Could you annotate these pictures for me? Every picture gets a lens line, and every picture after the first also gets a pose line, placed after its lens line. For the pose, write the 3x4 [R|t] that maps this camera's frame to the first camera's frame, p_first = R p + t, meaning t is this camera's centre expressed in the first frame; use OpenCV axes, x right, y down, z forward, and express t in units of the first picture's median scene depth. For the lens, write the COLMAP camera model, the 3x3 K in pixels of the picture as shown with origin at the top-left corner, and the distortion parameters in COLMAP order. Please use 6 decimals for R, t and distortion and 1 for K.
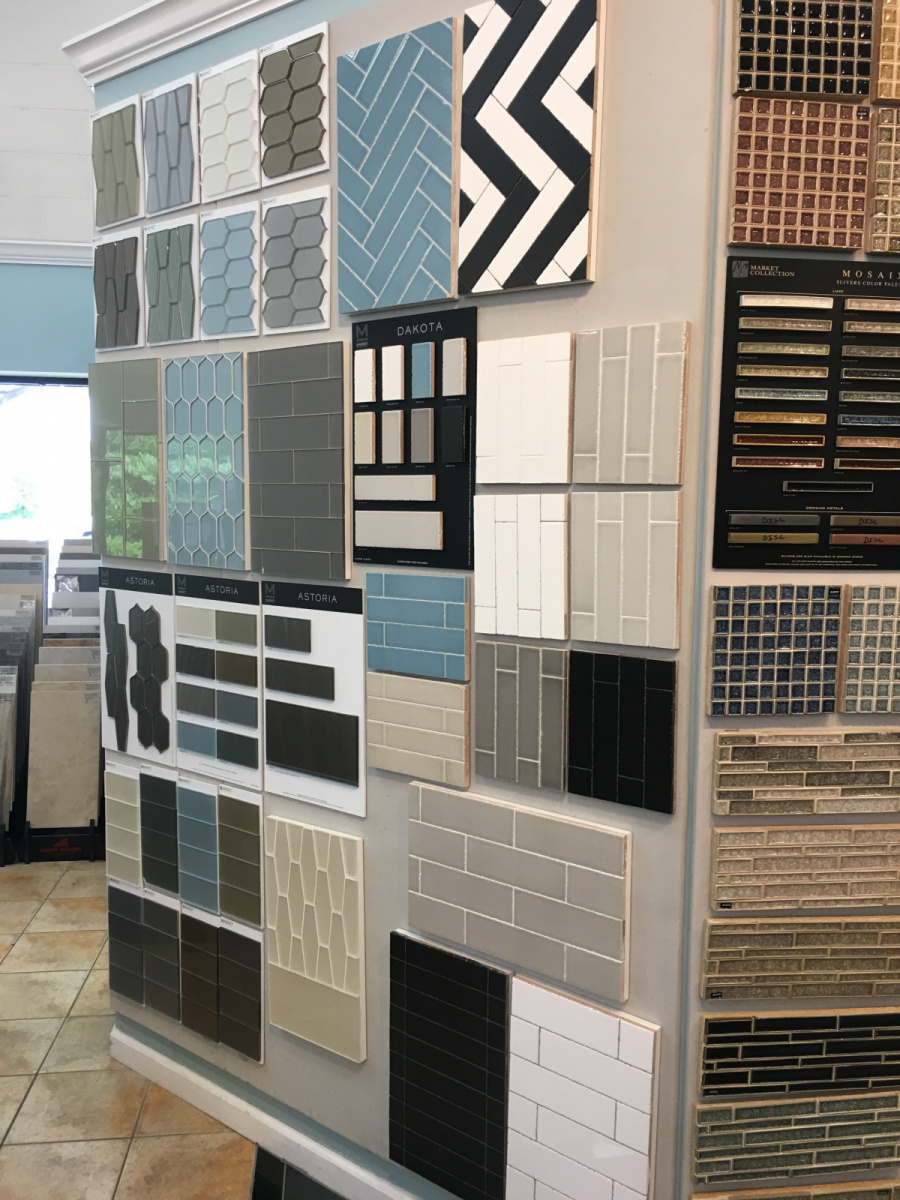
lens RADIAL K [[1030.6, 0, 448.5], [0, 1030.6, 599.9], [0, 0, 1]] dist [0.070392, -0.099364]
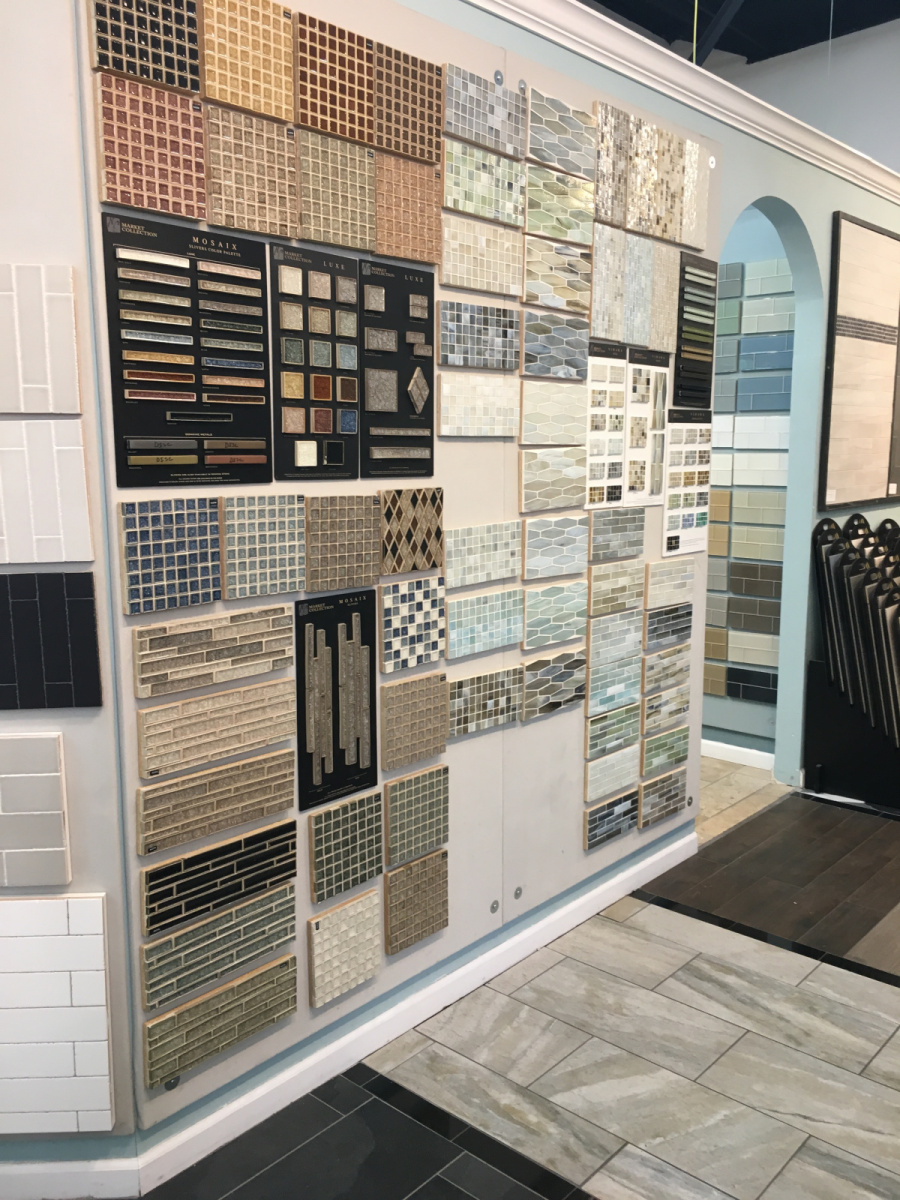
lens RADIAL K [[1030.6, 0, 451.8], [0, 1030.6, 605.9], [0, 0, 1]] dist [0.070392, -0.099364]
pose [[0.743521, -0.120131, 0.657833, -0.241862], [0.083216, 0.992706, 0.087229, 0.030316], [-0.663515, -0.010115, 0.748095, -0.112204]]
